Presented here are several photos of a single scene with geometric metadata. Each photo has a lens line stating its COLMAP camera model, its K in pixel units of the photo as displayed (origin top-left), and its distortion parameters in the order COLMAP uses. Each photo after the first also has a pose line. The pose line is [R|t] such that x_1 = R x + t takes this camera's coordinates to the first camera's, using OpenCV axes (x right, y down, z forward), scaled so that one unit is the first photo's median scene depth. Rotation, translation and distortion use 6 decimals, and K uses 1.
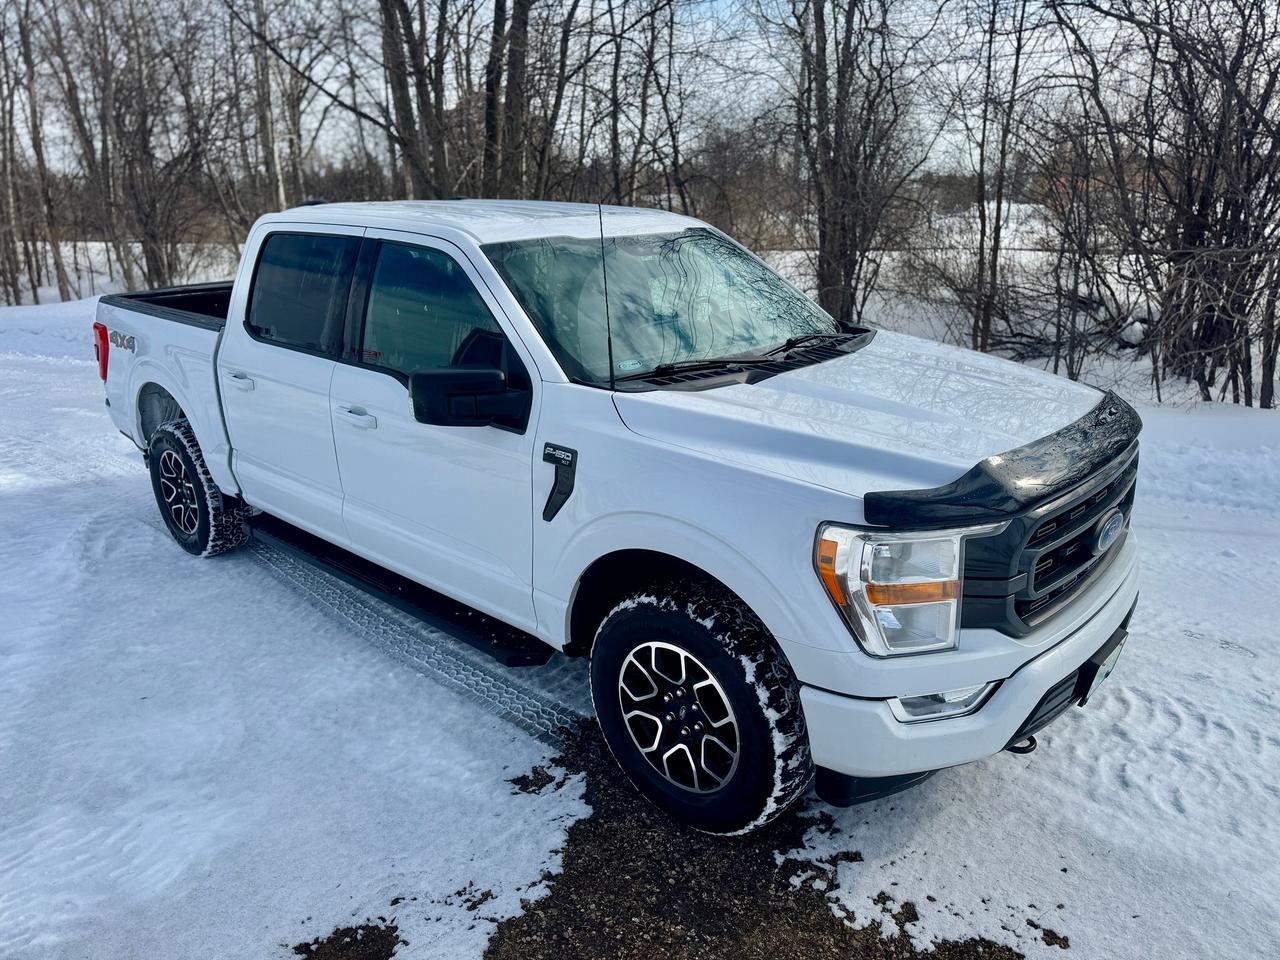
lens RADIAL K [[909.7, 0, 634.3], [0, 909.7, 473.9], [0, 0, 1]] dist [0.050133, -0.058004]
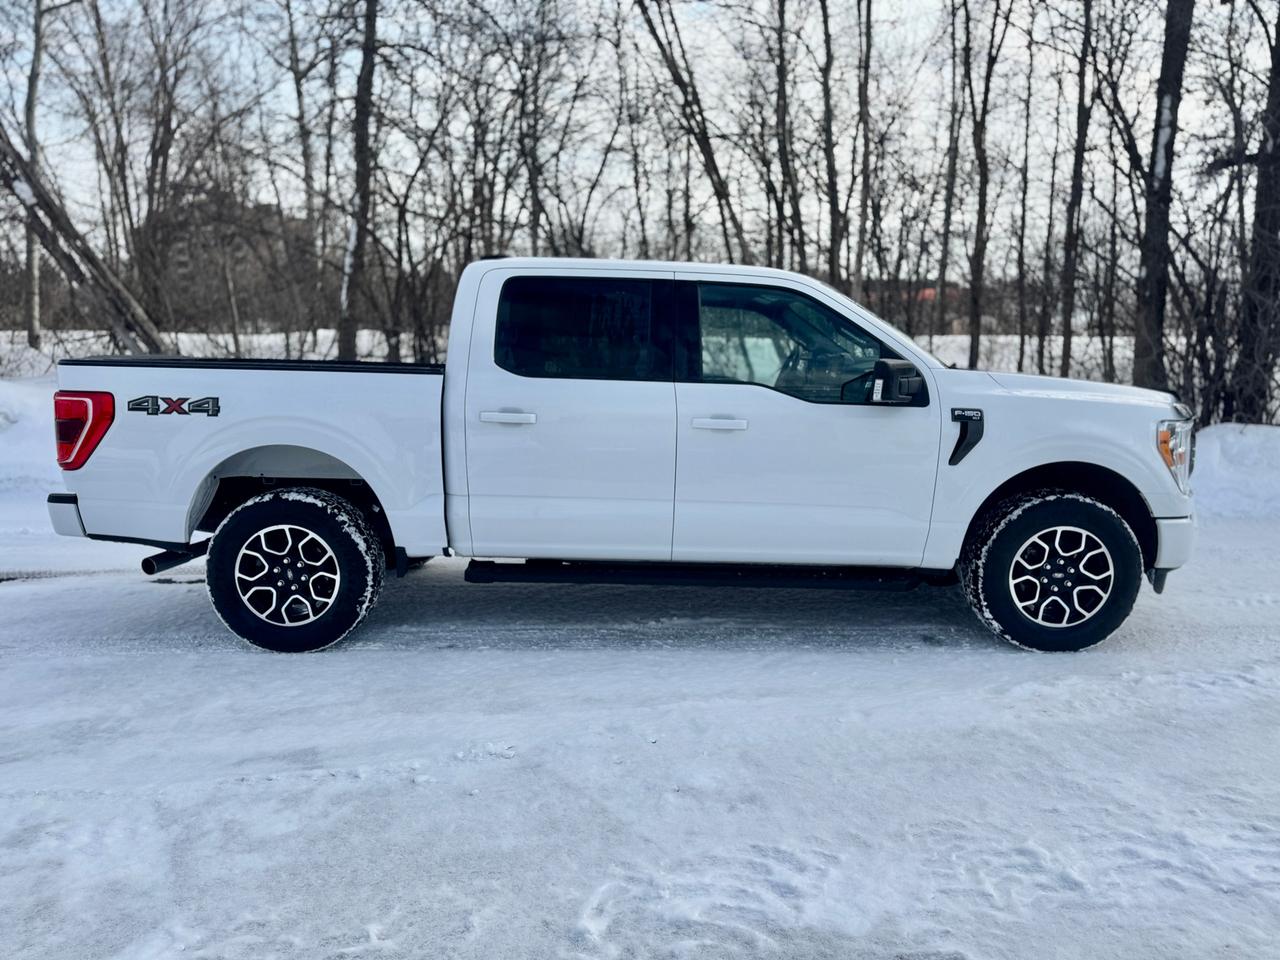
lens RADIAL K [[909.7, 0, 636.1], [0, 909.7, 480.3], [0, 0, 1]] dist [0.050133, -0.058004]
pose [[0.742115, -0.071089, 0.666492, -1.416965], [0.180451, 0.978837, -0.096521, 0.123440], [-0.645526, 0.191899, 0.739237, 0.282836]]
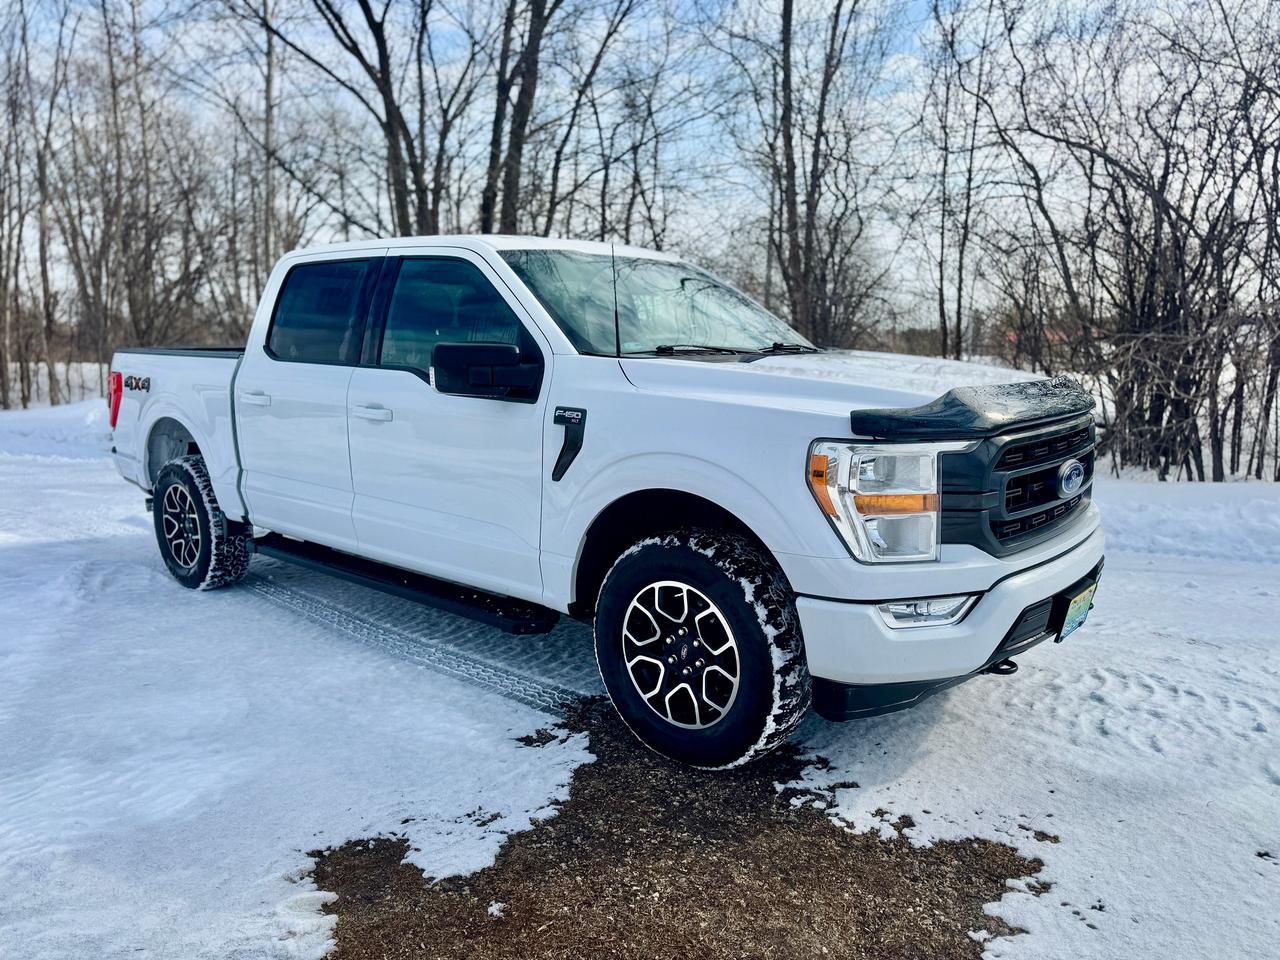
lens RADIAL K [[909.7, 0, 639.9], [0, 909.7, 477.8], [0, 0, 1]] dist [0.050133, -0.058004]
pose [[0.999462, 0.007087, 0.032011, -0.031787], [-0.002072, 0.988057, -0.154077, 0.216053], [-0.032720, 0.153928, 0.987540, -0.062901]]
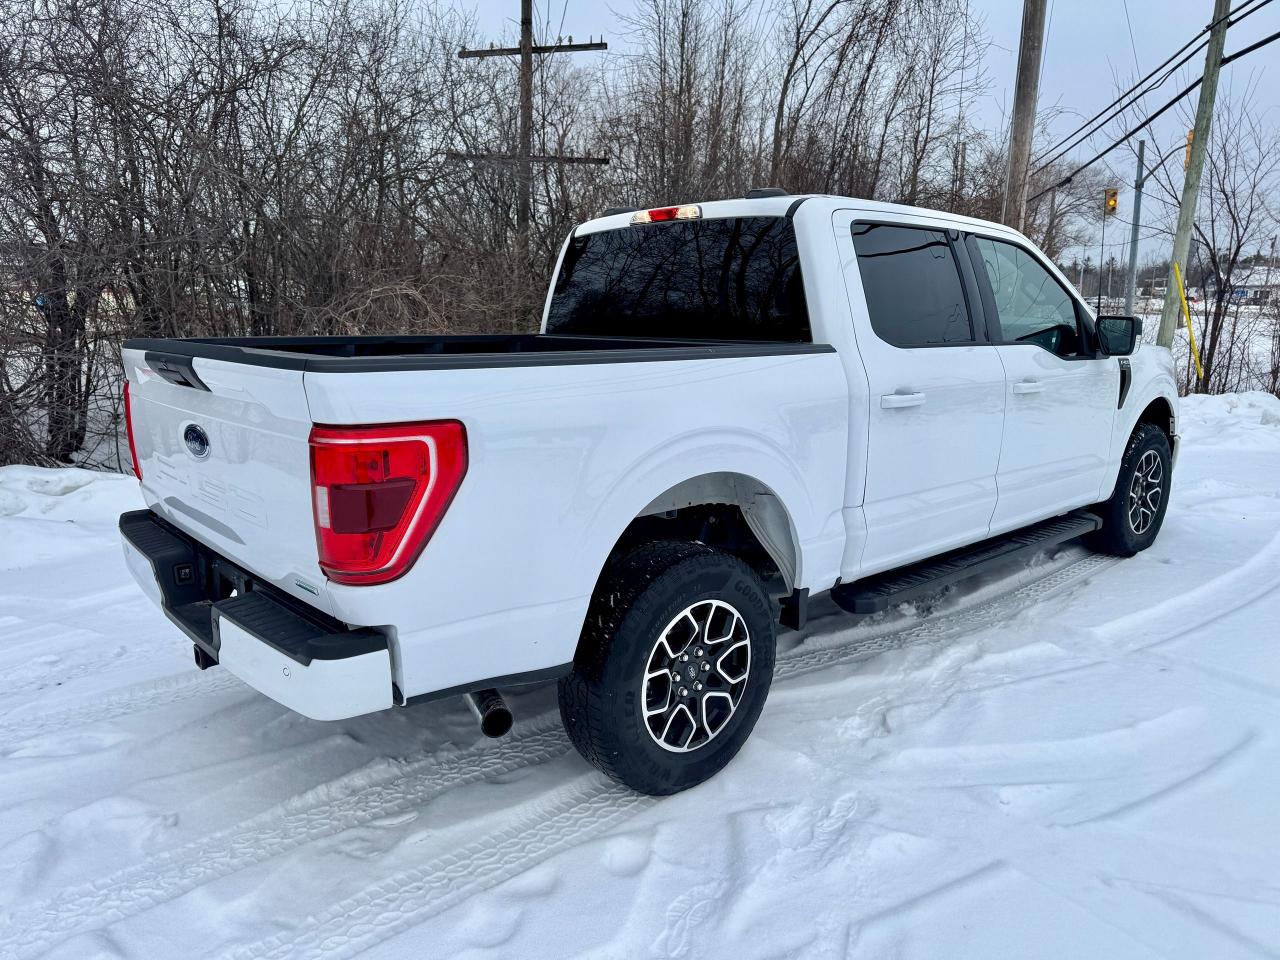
lens RADIAL K [[907.5, 0, 636.9], [0, 907.5, 475.9], [0, 0, 1]] dist [0.048219, -0.048119]
pose [[0.099881, -0.172638, 0.979908, -1.779667], [0.301013, 0.943928, 0.135617, -0.310603], [-0.948375, 0.281420, 0.146246, 1.613835]]
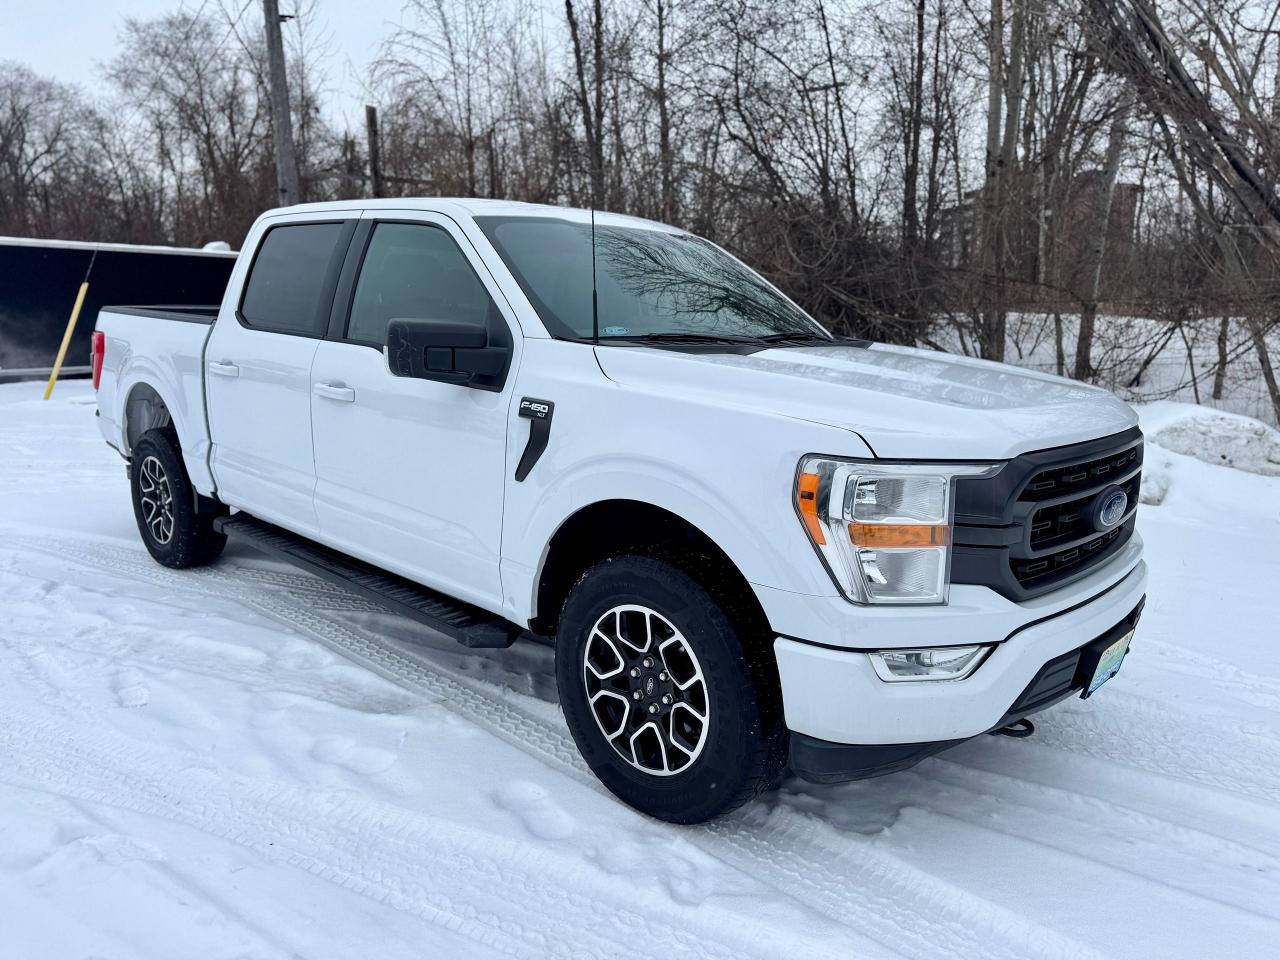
lens RADIAL K [[907.5, 0, 641.2], [0, 907.5, 478.1], [0, 0, 1]] dist [0.048219, -0.048119]
pose [[0.998715, 0.050306, -0.006158, 0.037300], [-0.050681, 0.991511, -0.119738, 0.157241], [0.000082, 0.119896, 0.992786, 0.061316]]
